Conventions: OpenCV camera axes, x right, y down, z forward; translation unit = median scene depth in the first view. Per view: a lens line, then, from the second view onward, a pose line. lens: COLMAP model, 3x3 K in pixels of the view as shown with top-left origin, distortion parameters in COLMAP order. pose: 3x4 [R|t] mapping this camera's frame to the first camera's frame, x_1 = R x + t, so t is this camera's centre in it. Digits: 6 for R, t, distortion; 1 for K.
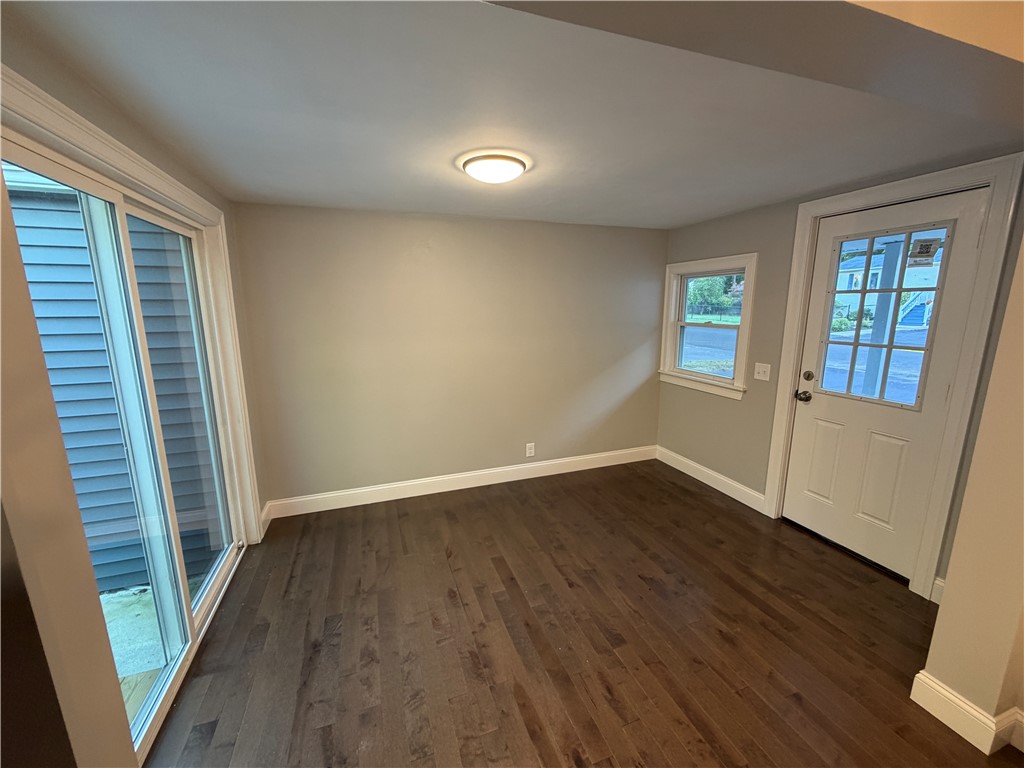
lens RADIAL K [[411.6, 0, 514.3], [0, 411.6, 381.2], [0, 0, 1]] dist [0.000333, 0.000954]
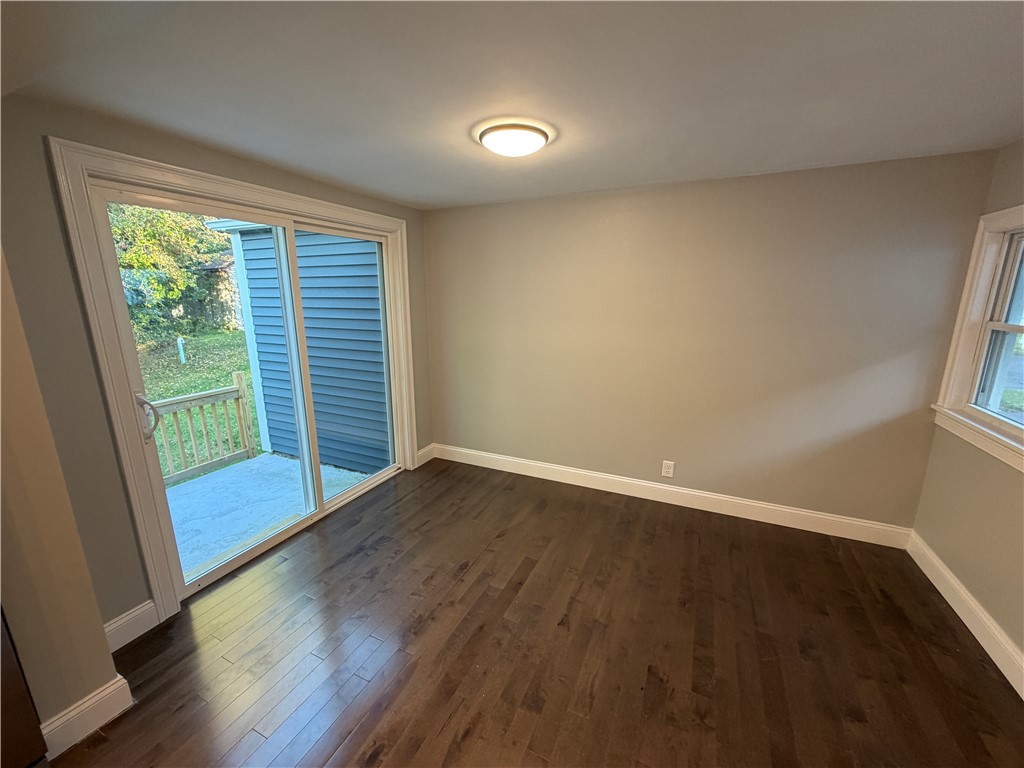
lens RADIAL K [[411.6, 0, 513.1], [0, 411.6, 384.0], [0, 0, 1]] dist [0.000333, 0.000954]
pose [[0.707347, 0.158618, -0.688840, 0.520340], [-0.128684, 0.987110, 0.095159, -0.056077], [0.695055, 0.021333, 0.718640, 0.277162]]
